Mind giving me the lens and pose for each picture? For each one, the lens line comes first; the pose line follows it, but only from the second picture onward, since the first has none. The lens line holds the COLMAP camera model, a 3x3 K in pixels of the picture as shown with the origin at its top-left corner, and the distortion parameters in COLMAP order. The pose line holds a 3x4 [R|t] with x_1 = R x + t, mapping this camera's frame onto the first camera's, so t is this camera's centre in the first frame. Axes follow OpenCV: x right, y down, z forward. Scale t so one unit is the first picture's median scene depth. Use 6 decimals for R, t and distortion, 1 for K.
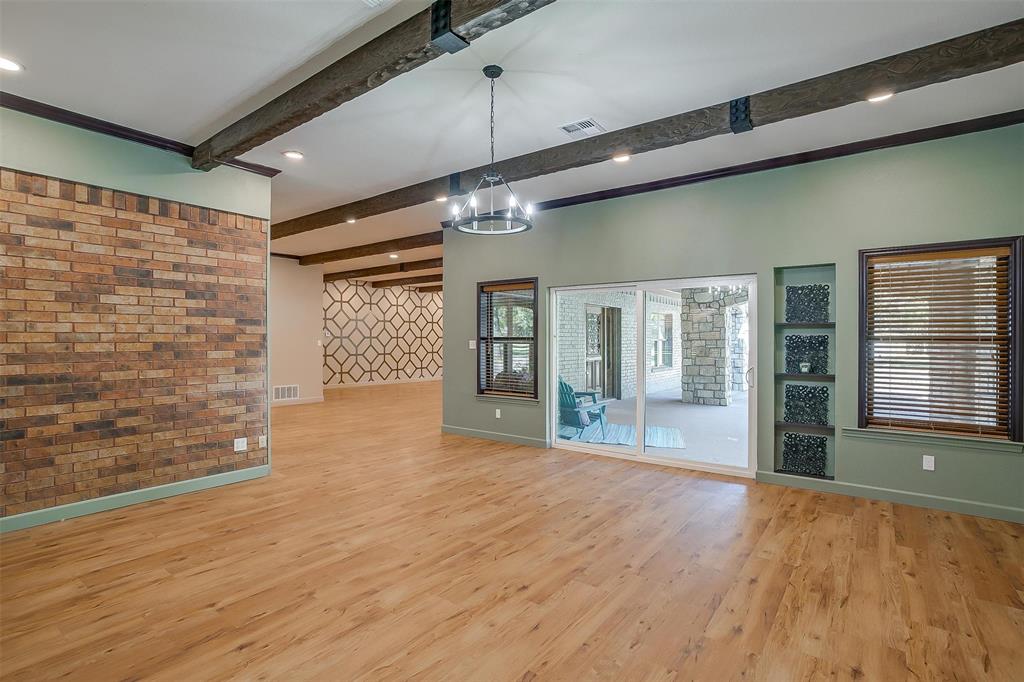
lens RADIAL K [[494.9, 0, 511.9], [0, 494.9, 337.9], [0, 0, 1]] dist [-0.044655, 0.019033]
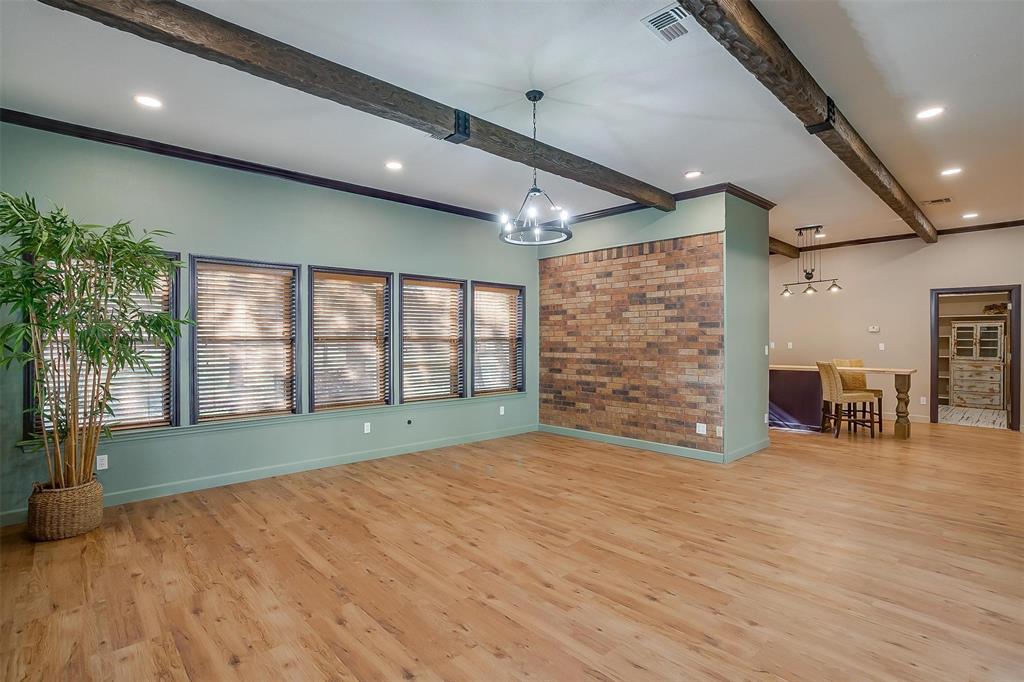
lens RADIAL K [[494.9, 0, 511.1], [0, 494.9, 339.6], [0, 0, 1]] dist [-0.044655, 0.019033]
pose [[-0.170109, -0.000709, -0.985425, 0.854900], [0.003468, 0.999993, -0.001318, 0.003232], [0.985419, -0.003642, -0.170105, 0.921139]]
